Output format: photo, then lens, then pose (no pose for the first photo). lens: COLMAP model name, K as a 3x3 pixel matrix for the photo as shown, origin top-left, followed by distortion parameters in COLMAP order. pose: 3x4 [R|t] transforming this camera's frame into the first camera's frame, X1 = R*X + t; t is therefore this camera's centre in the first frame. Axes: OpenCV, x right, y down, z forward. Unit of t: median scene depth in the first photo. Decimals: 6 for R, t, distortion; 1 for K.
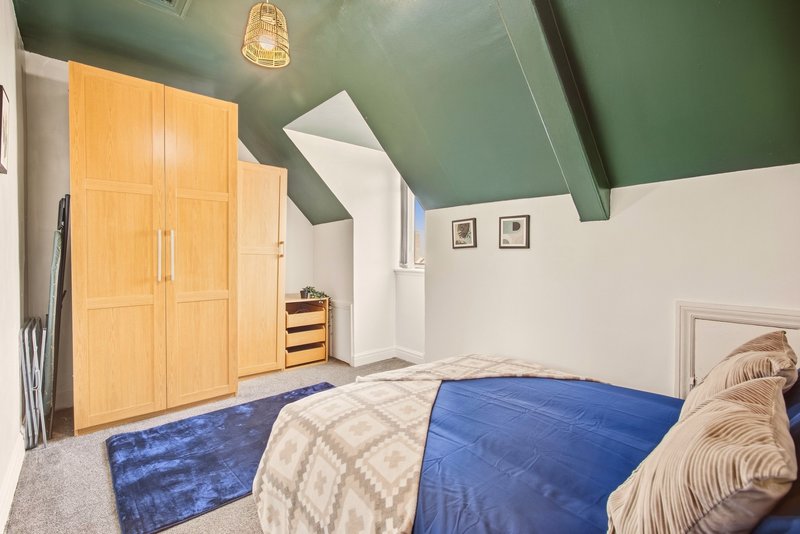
lens RADIAL K [[381.2, 0, 409.6], [0, 381.2, 261.0], [0, 0, 1]] dist [0.000357, 0.000022]
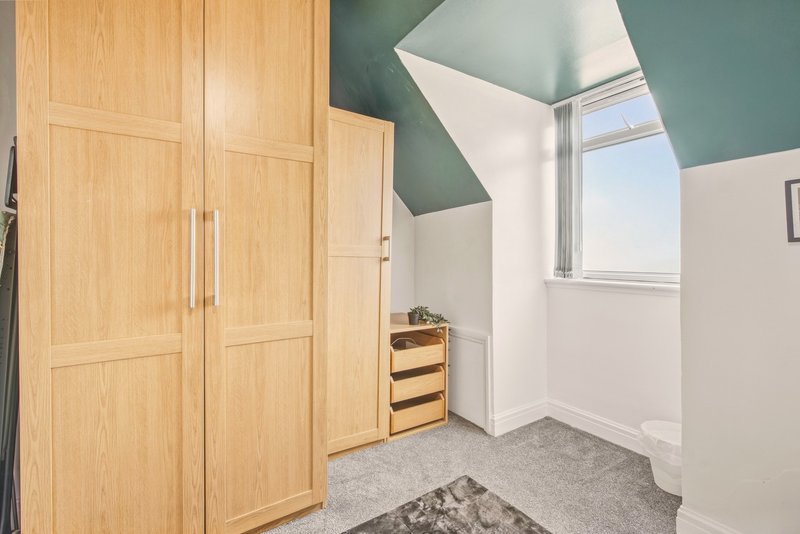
lens RADIAL K [[361.9, 0, 399.8], [0, 361.9, 259.1], [0, 0, 1]] dist [-0.000578, -0.000451]
pose [[0.990031, -0.002828, -0.140818, -0.229092], [0.000632, 0.999878, -0.015637, -0.004103], [0.140845, 0.015392, 0.989912, 0.411508]]
